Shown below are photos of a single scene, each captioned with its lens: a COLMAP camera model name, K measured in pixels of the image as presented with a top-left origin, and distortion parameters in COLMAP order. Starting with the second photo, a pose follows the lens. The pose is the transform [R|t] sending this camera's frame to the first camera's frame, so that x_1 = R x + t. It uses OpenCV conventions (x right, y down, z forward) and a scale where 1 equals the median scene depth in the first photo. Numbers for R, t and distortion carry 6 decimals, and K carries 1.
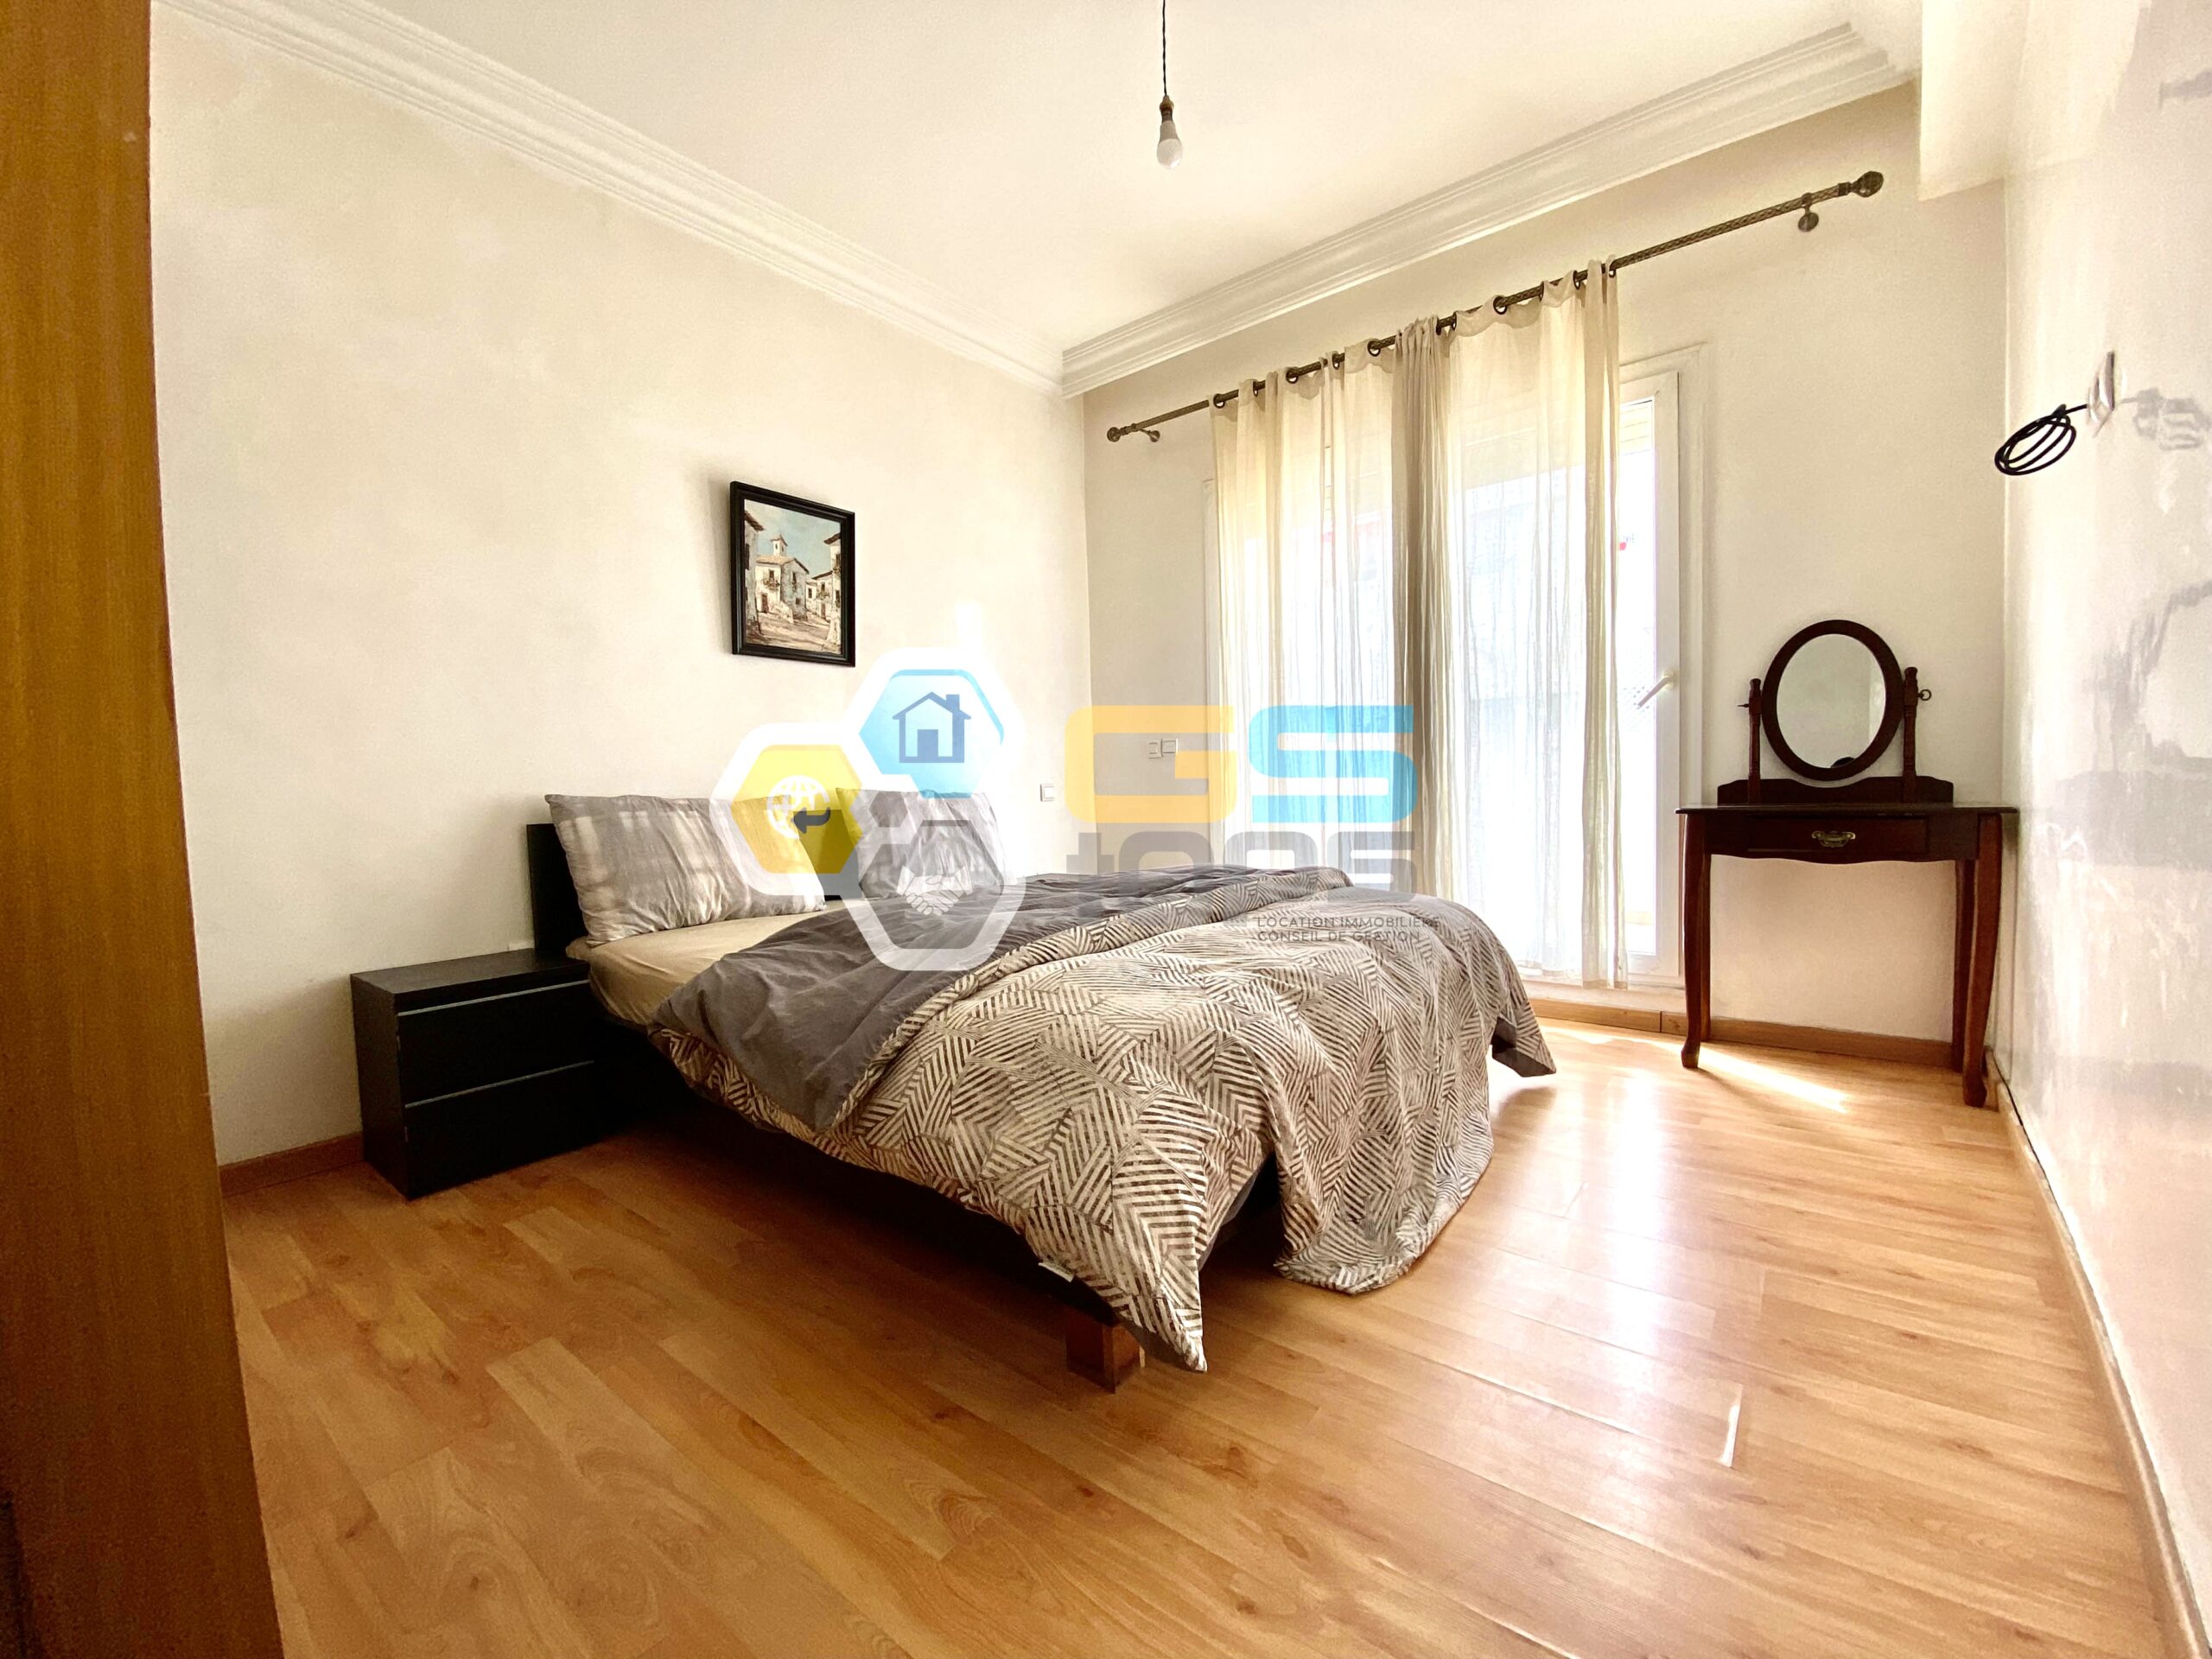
lens RADIAL K [[894.0, 0, 1108.8], [0, 894.0, 836.2], [0, 0, 1]] dist [0.016024, -0.017545]
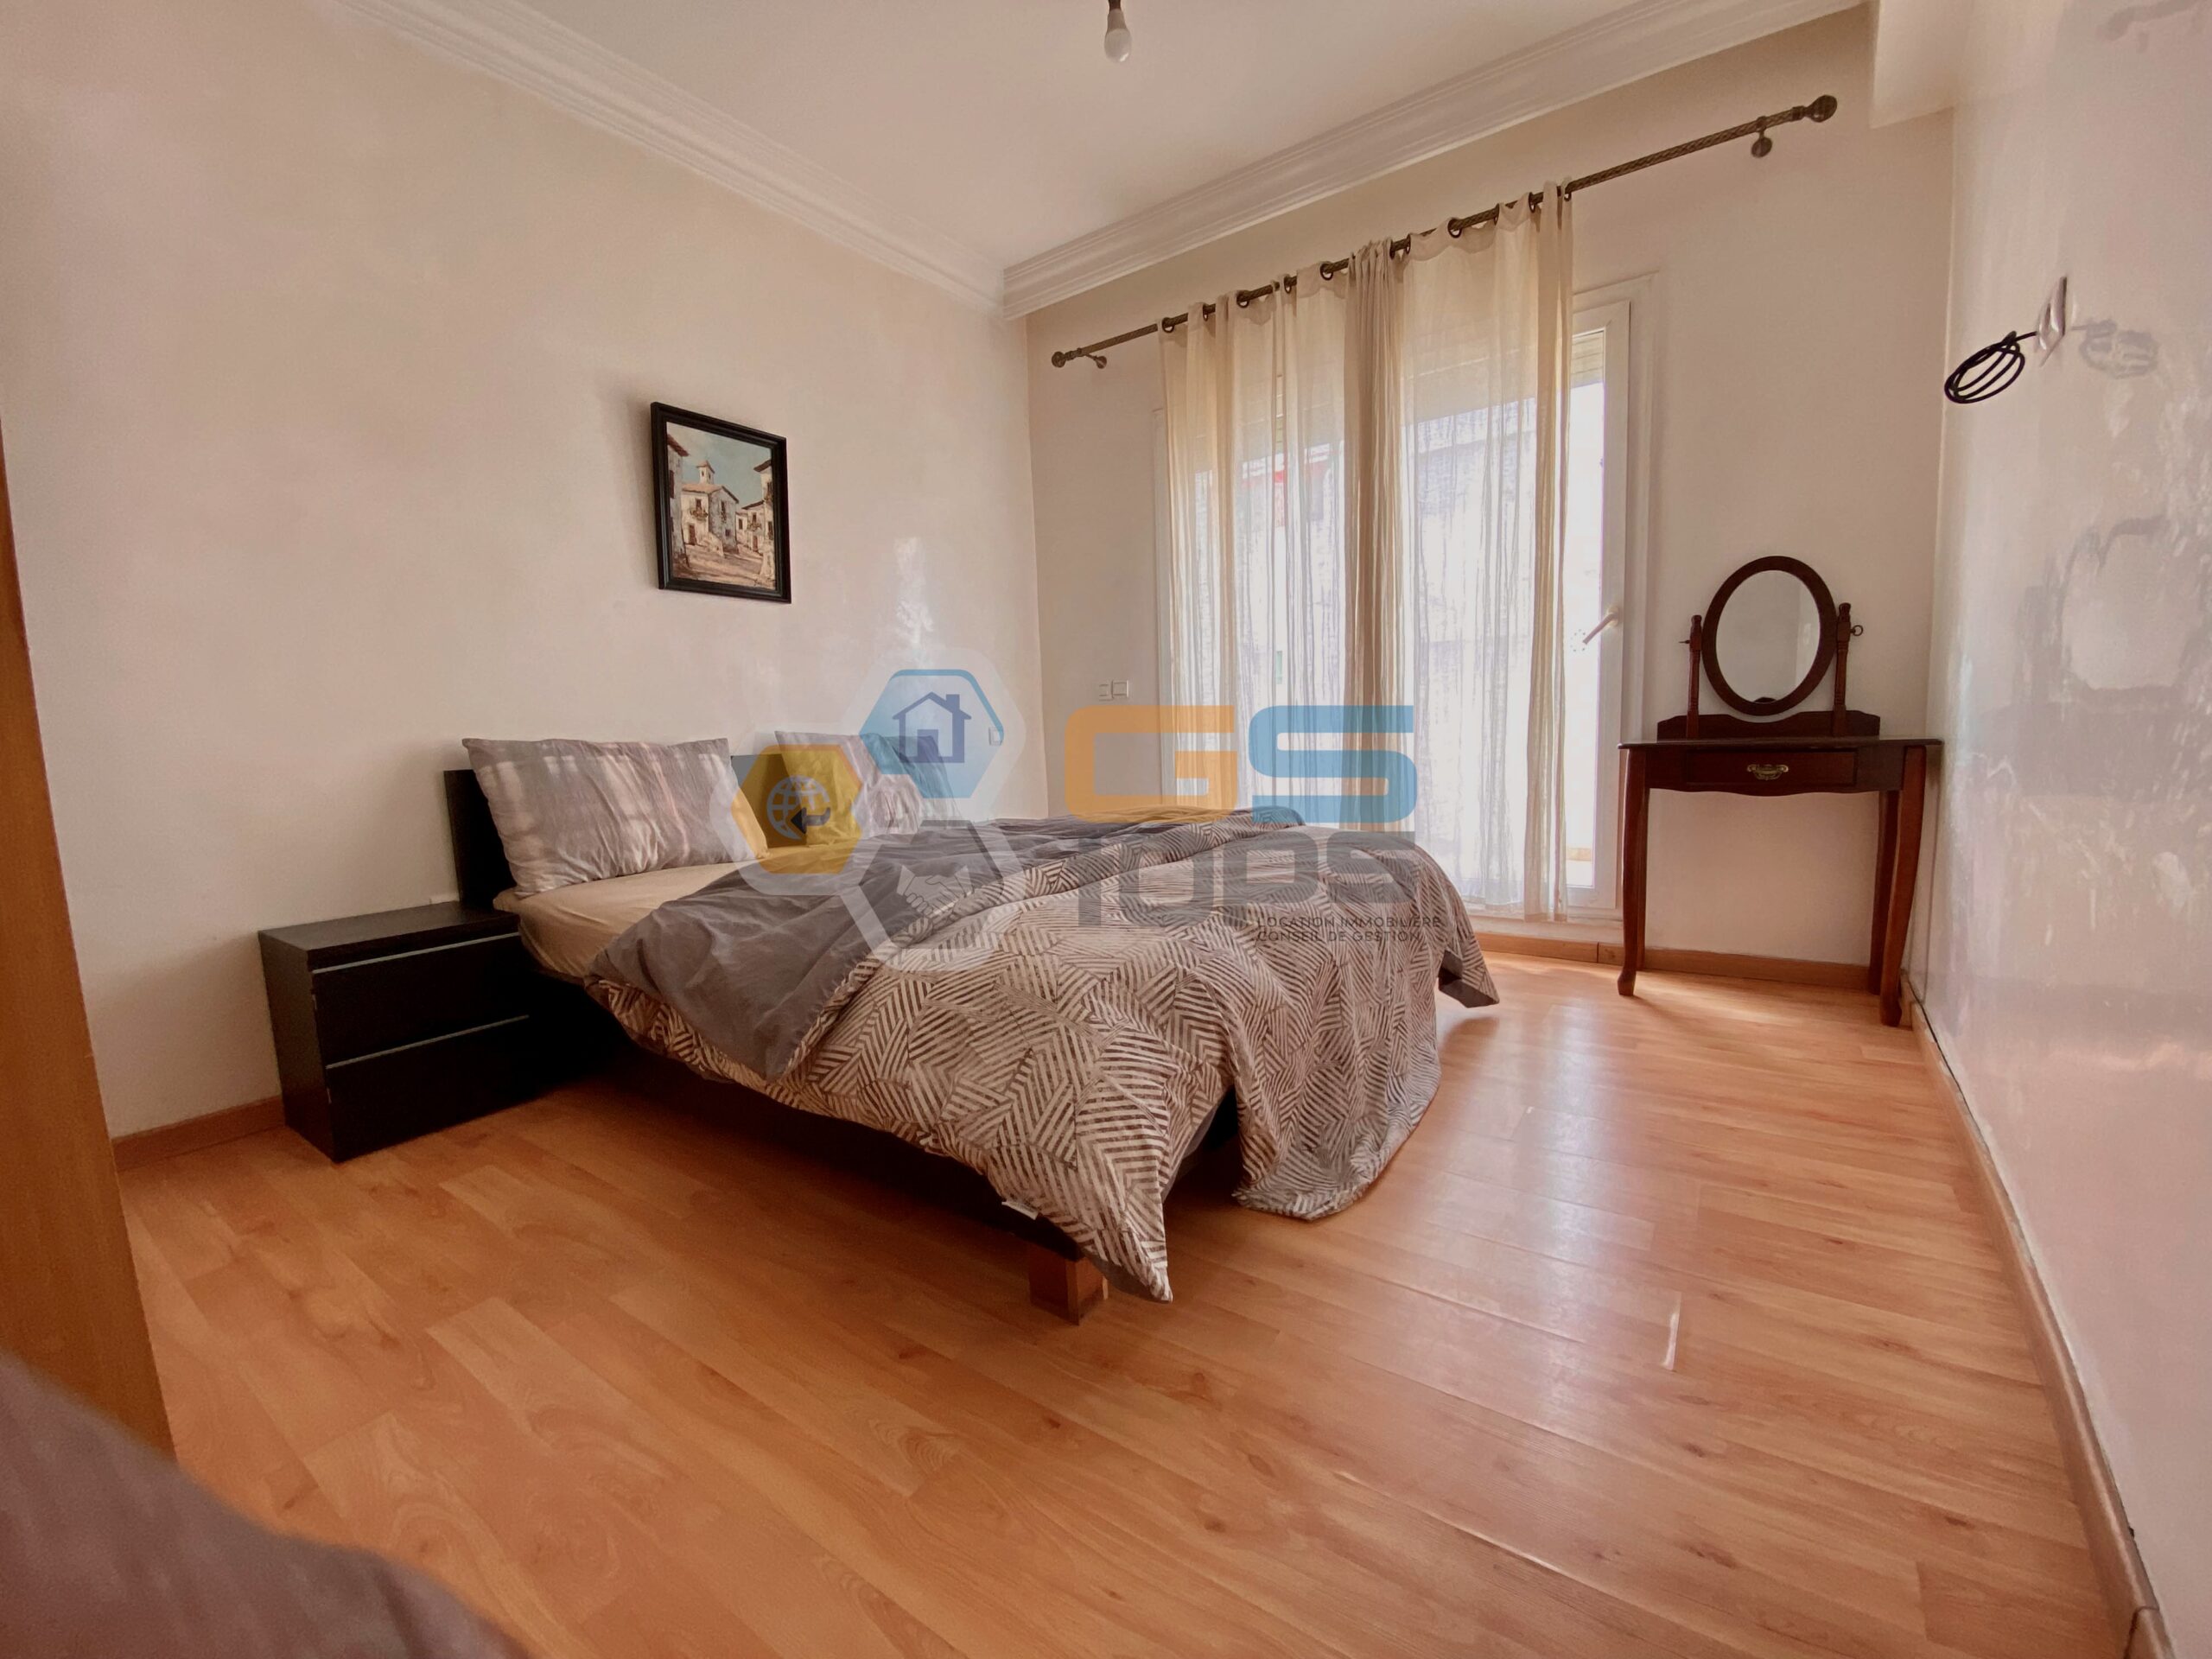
lens RADIAL K [[894.0, 0, 1108.6], [0, 894.0, 835.8], [0, 0, 1]] dist [0.016024, -0.017545]
pose [[0.998216, -0.013809, 0.058085, -0.005255], [0.010337, 0.998166, 0.059650, 0.005985], [-0.058802, -0.058943, 0.996528, 0.013334]]
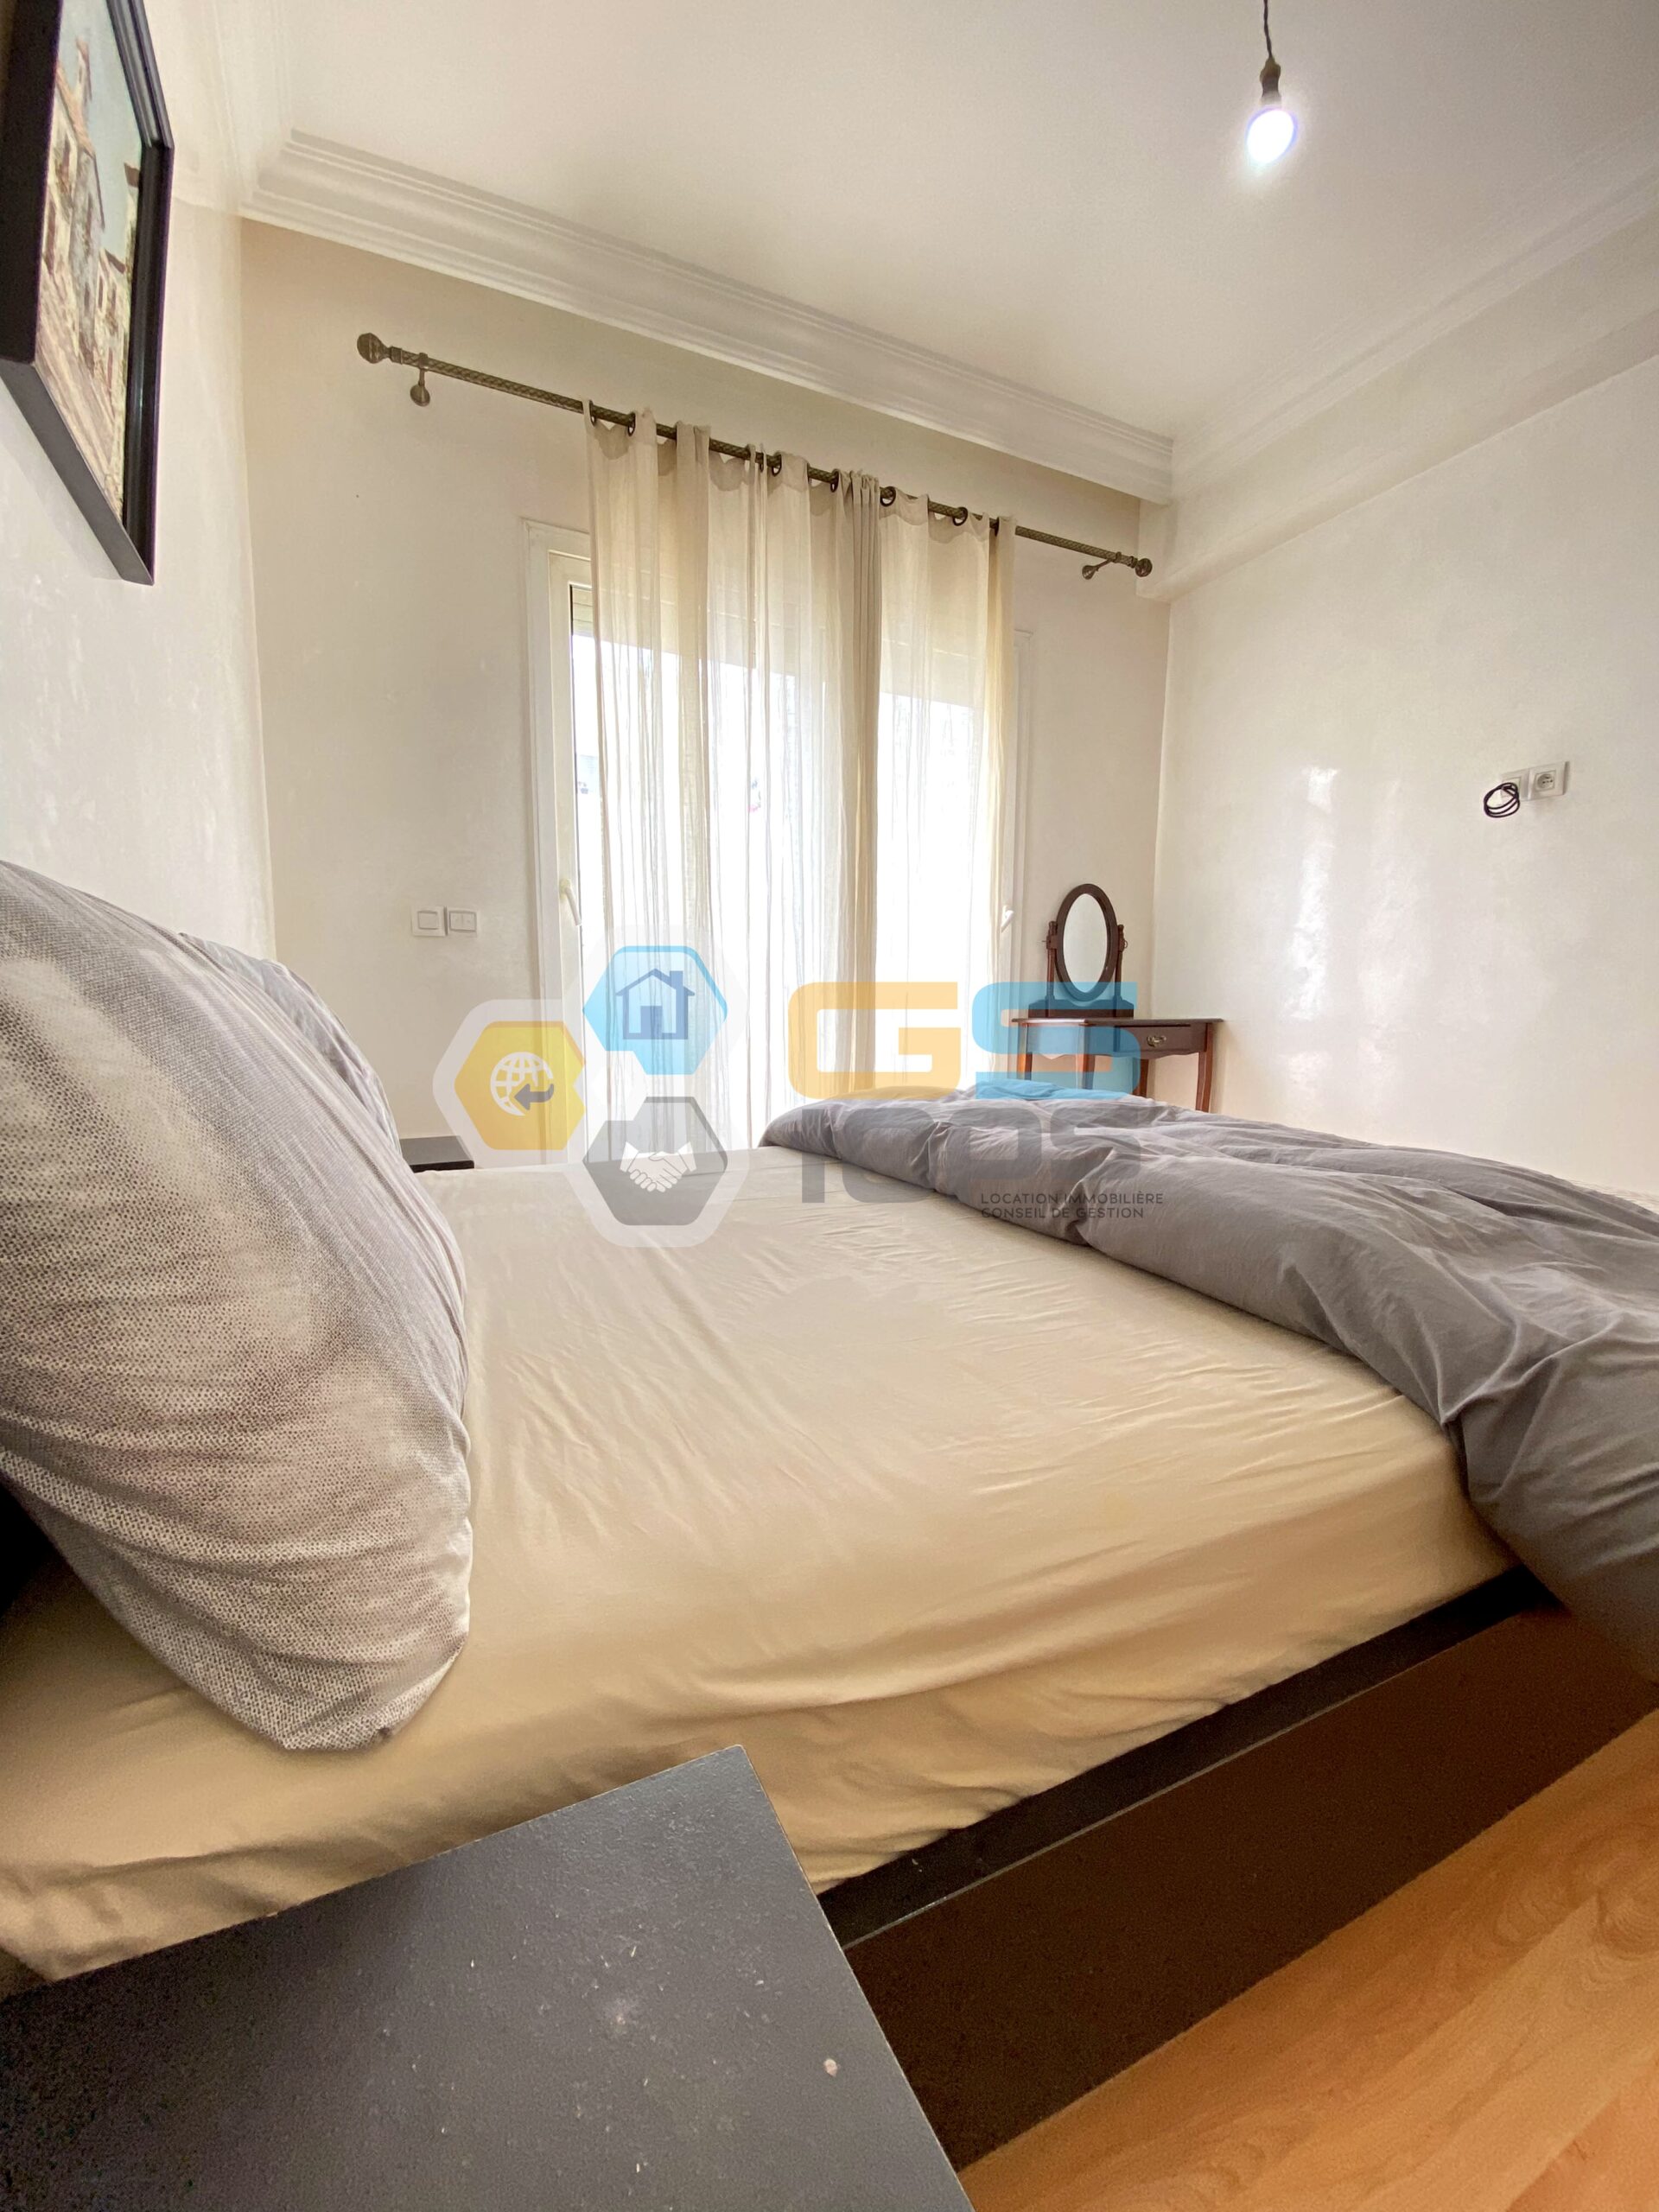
lens RADIAL K [[894.0, 0, 823.2], [0, 894.0, 1101.5], [0, 0, 1]] dist [0.016024, -0.017545]
pose [[0.446445, -0.068069, 0.892218, -0.586152], [0.026623, 0.997671, 0.062793, -0.006135], [-0.894415, -0.004280, 0.447218, 0.716872]]
